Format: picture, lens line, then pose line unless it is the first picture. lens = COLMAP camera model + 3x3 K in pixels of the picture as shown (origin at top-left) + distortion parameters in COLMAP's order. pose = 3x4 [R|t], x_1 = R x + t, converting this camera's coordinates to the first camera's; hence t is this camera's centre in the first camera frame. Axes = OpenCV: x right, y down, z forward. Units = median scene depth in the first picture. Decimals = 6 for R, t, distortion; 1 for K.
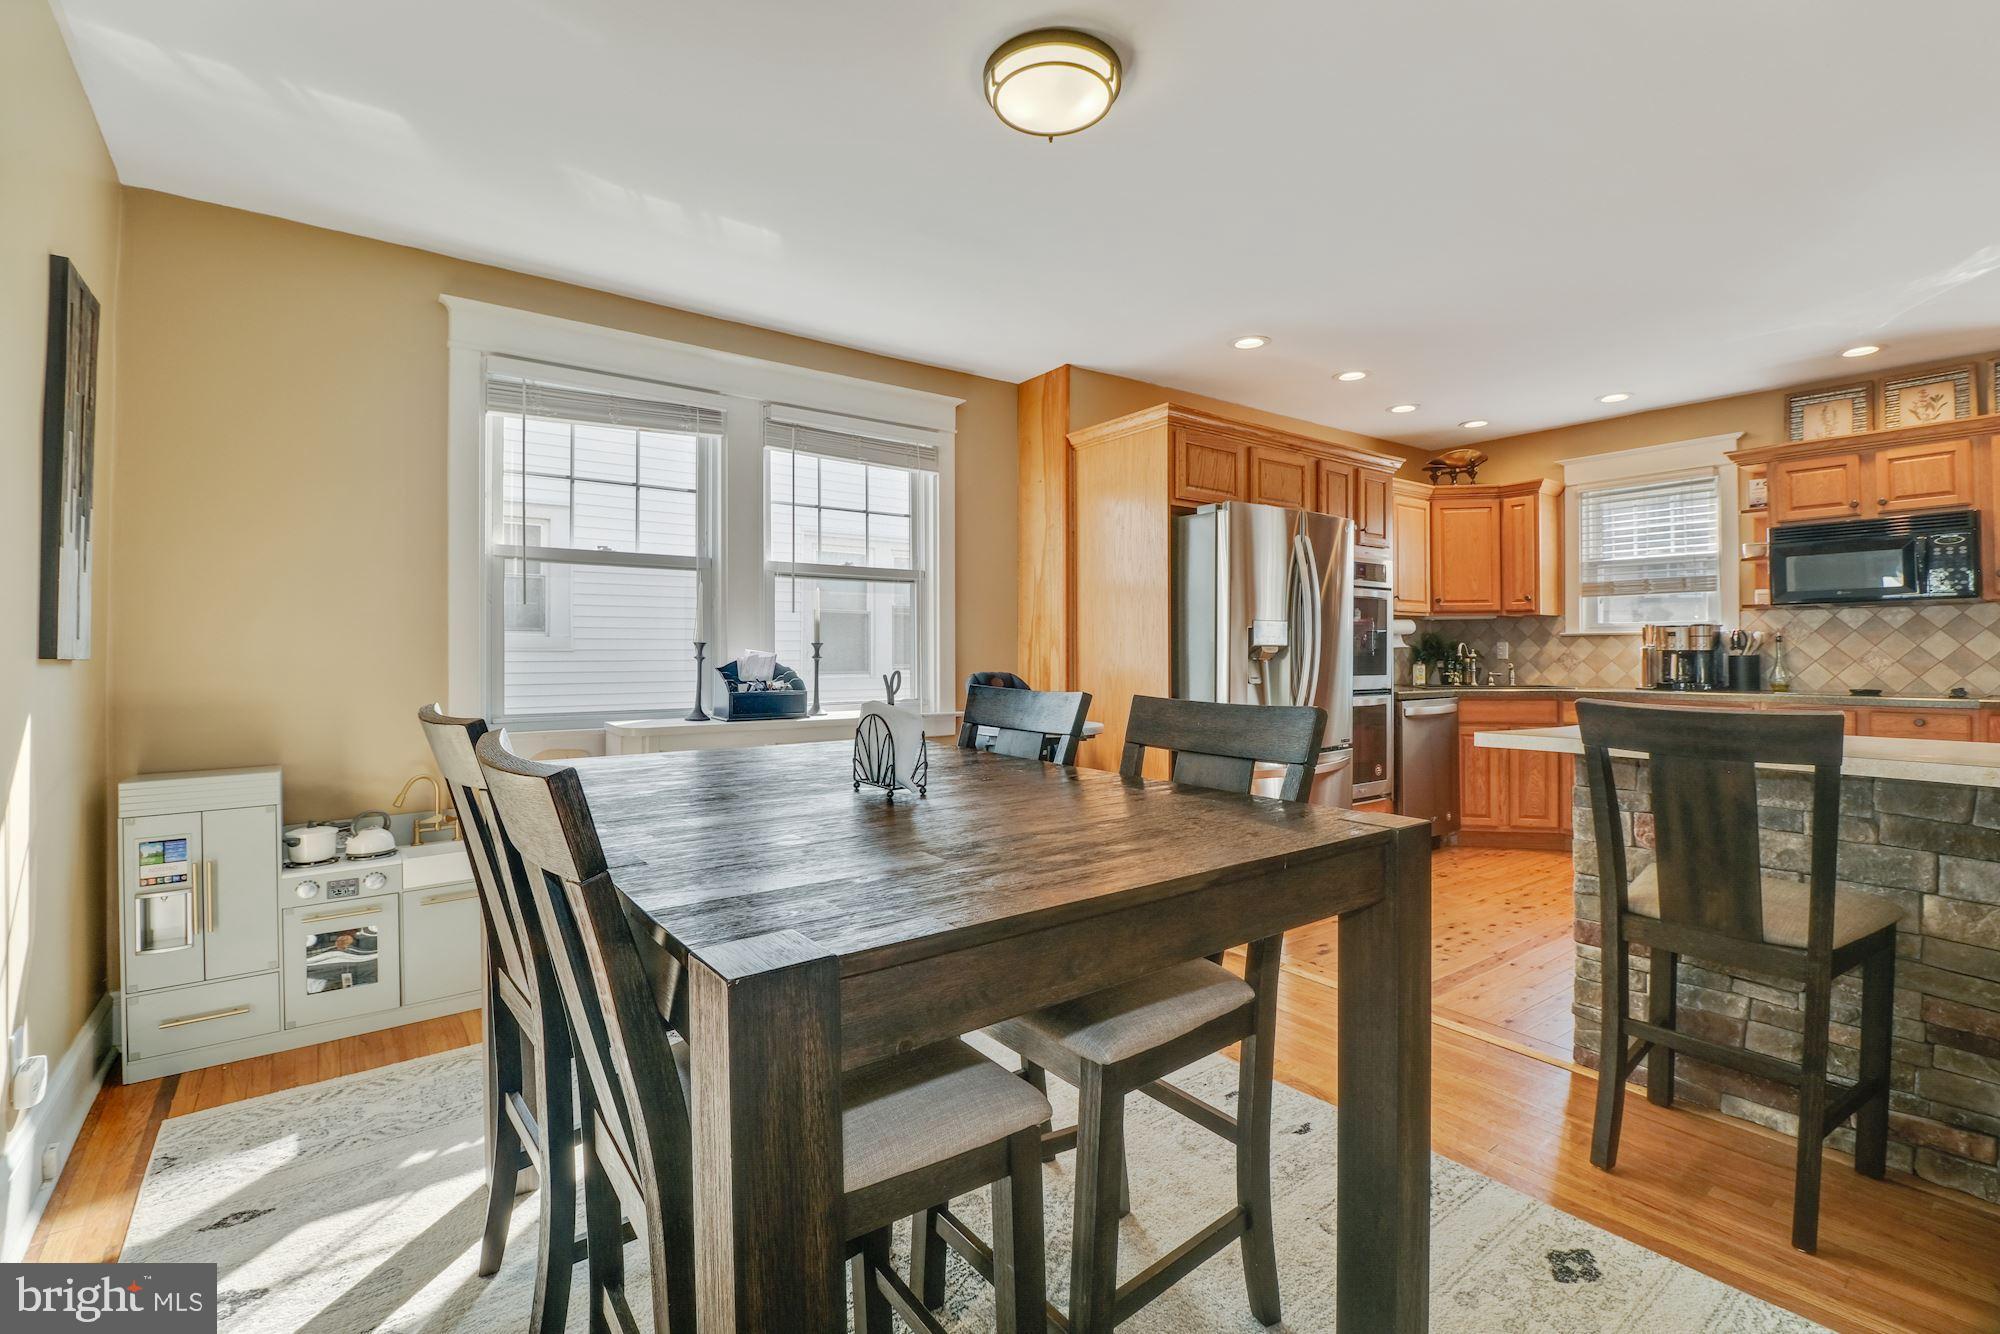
lens RADIAL K [[857.5, 0, 1005.3], [0, 857.5, 624.2], [0, 0, 1]] dist [0.006944, -0.006506]
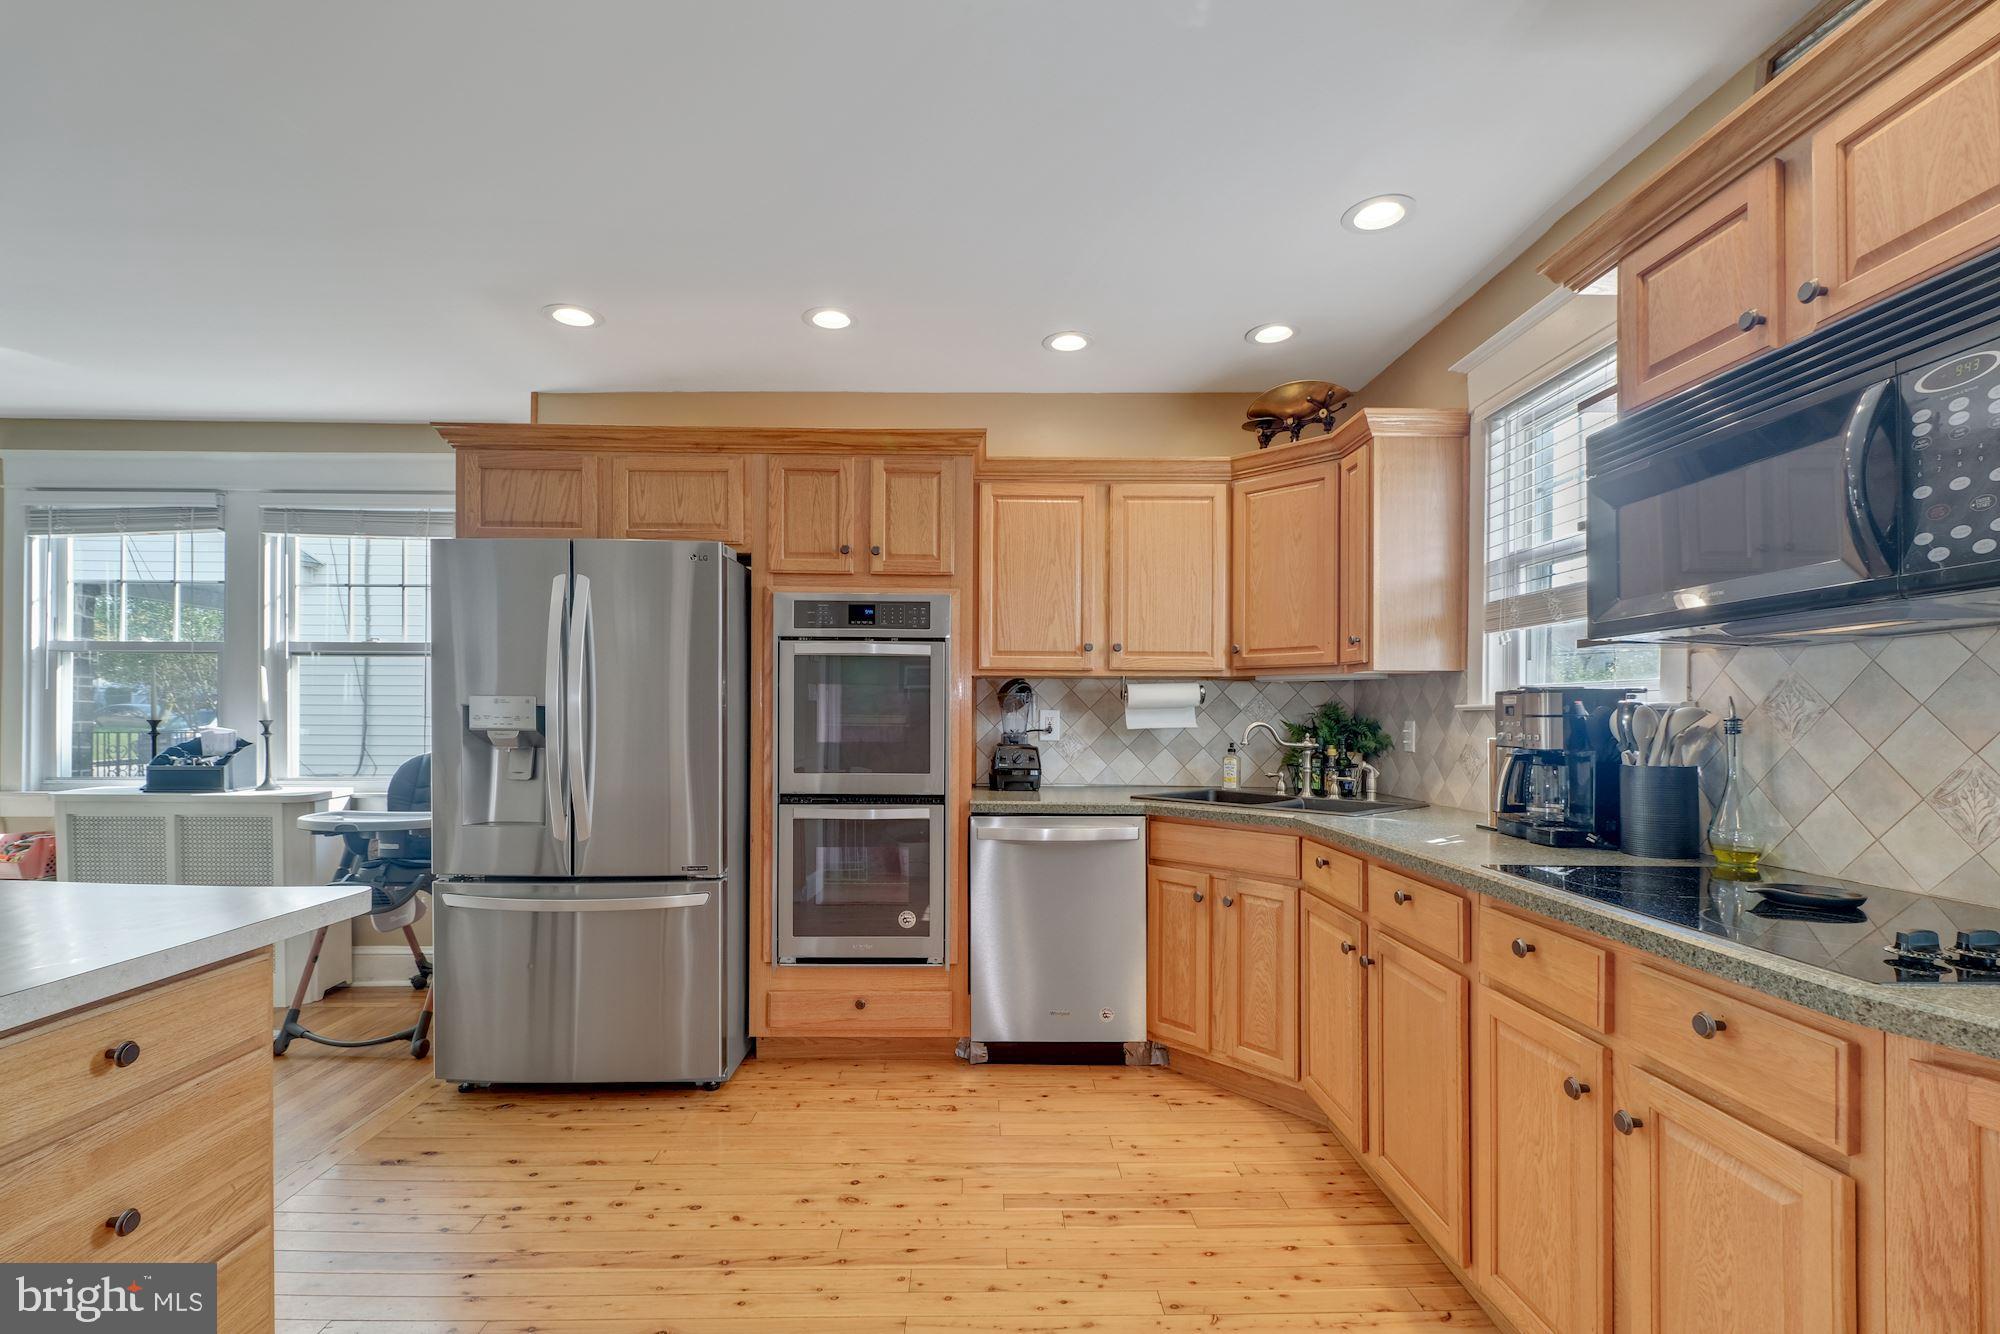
lens RADIAL K [[857.5, 0, 983.5], [0, 857.5, 712.2], [0, 0, 1]] dist [0.006944, -0.006506]
pose [[0.819562, 0.004455, -0.572974, 0.880999], [0.012227, 0.999606, 0.025261, -0.002325], [0.572861, -0.027709, 0.819184, 0.527831]]
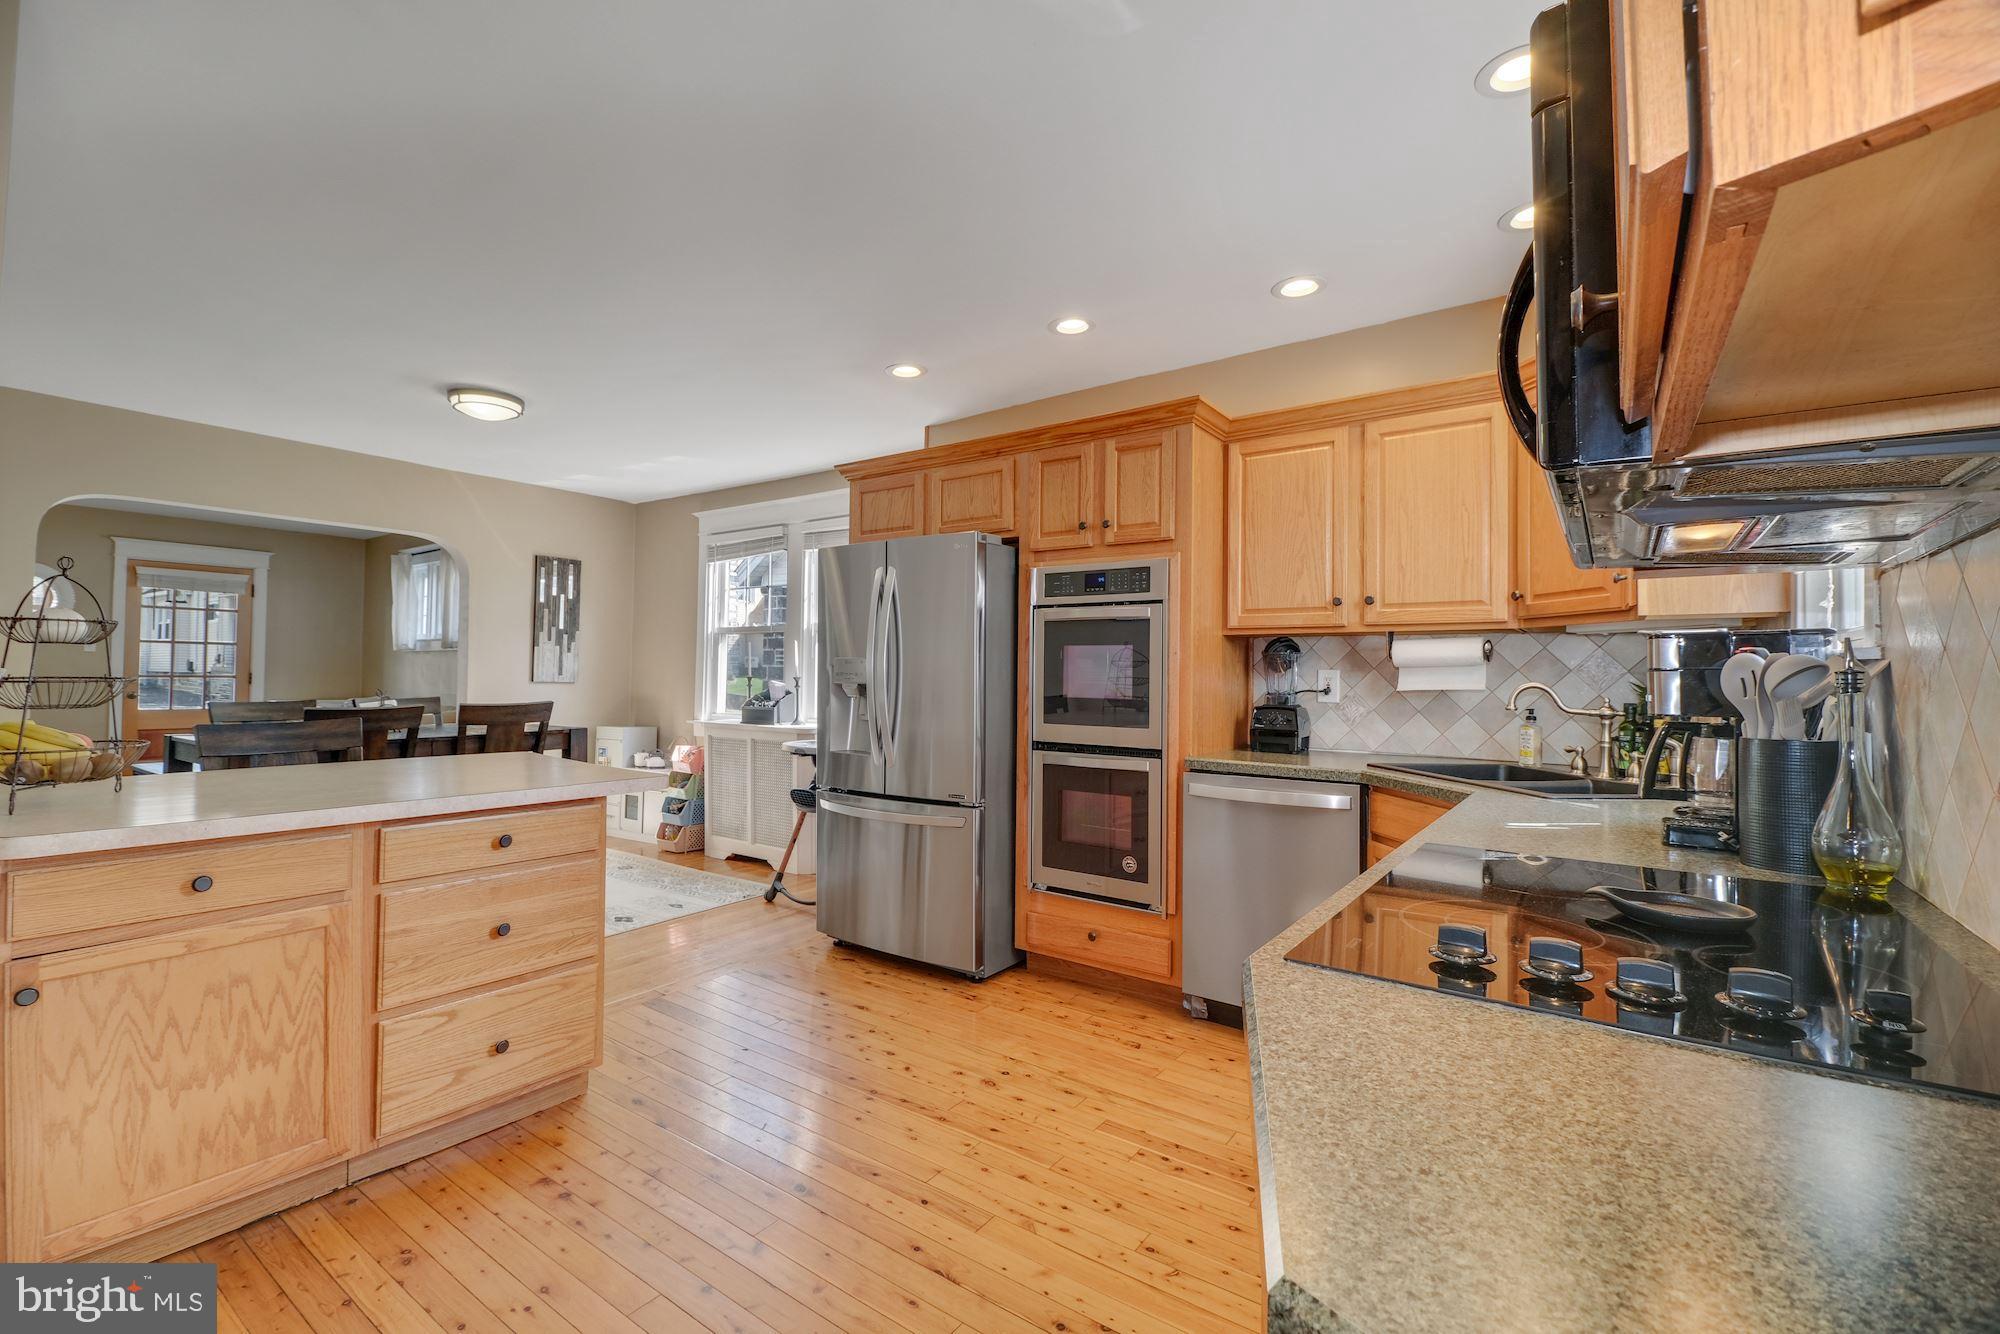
lens RADIAL K [[857.5, 0, 1000.5], [0, 857.5, 654.9], [0, 0, 1]] dist [0.006944, -0.006506]
pose [[0.317829, -0.018128, -0.947975, 1.099197], [0.019985, 0.999723, -0.012417, 0.007639], [0.947938, -0.014999, 0.318103, 0.711168]]
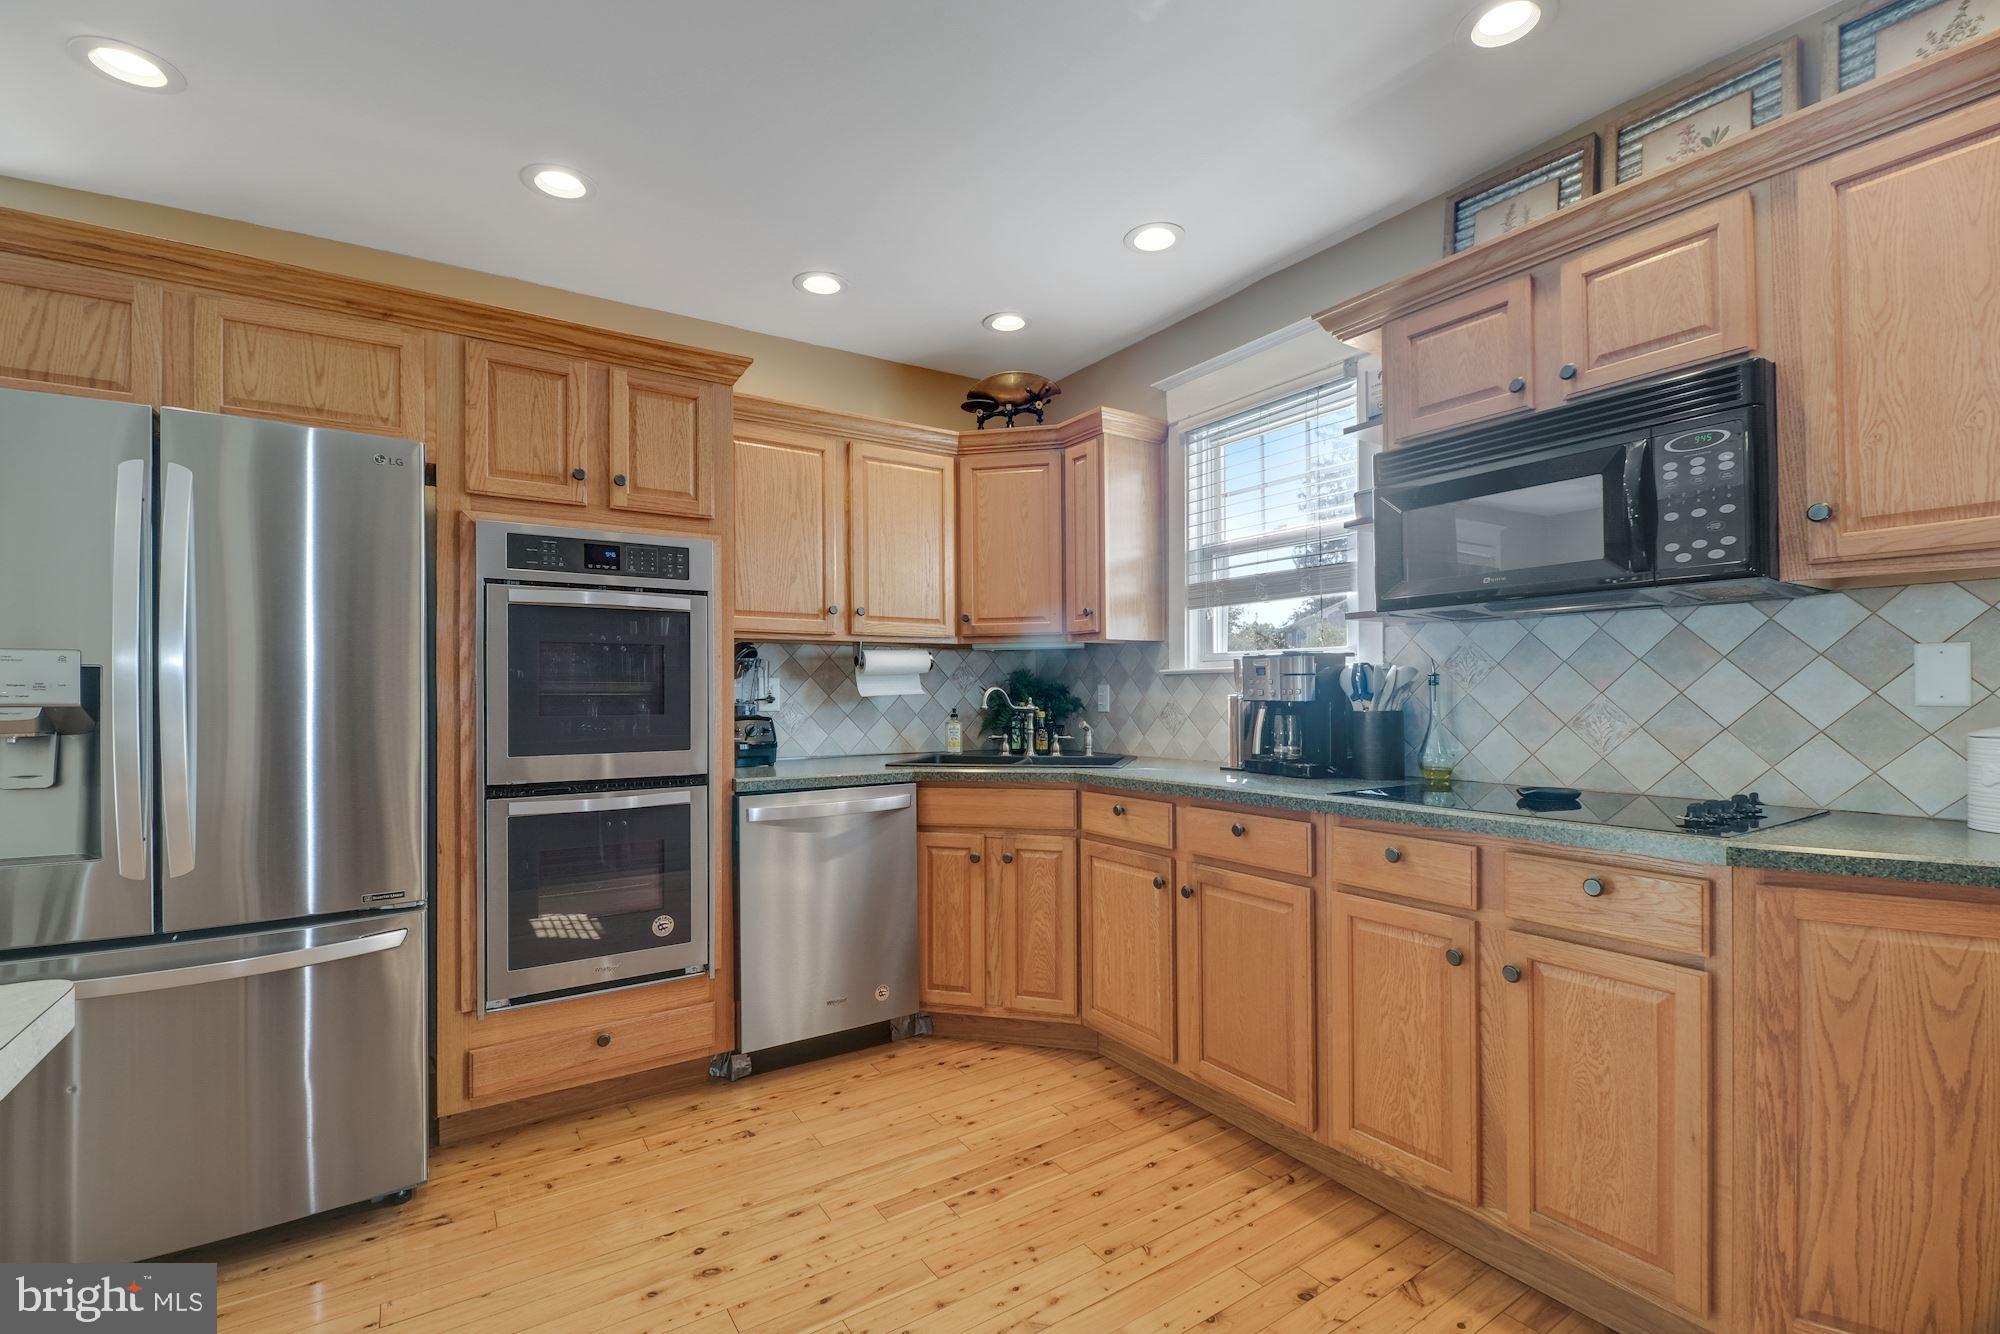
lens RADIAL K [[857.5, 0, 959.3], [0, 857.5, 681.0], [0, 0, 1]] dist [0.006944, -0.006506]
pose [[0.998312, -0.005155, -0.057852, 0.673600], [0.006287, 0.999792, 0.019416, 0.006486], [0.057740, -0.019747, 0.998136, 0.492105]]
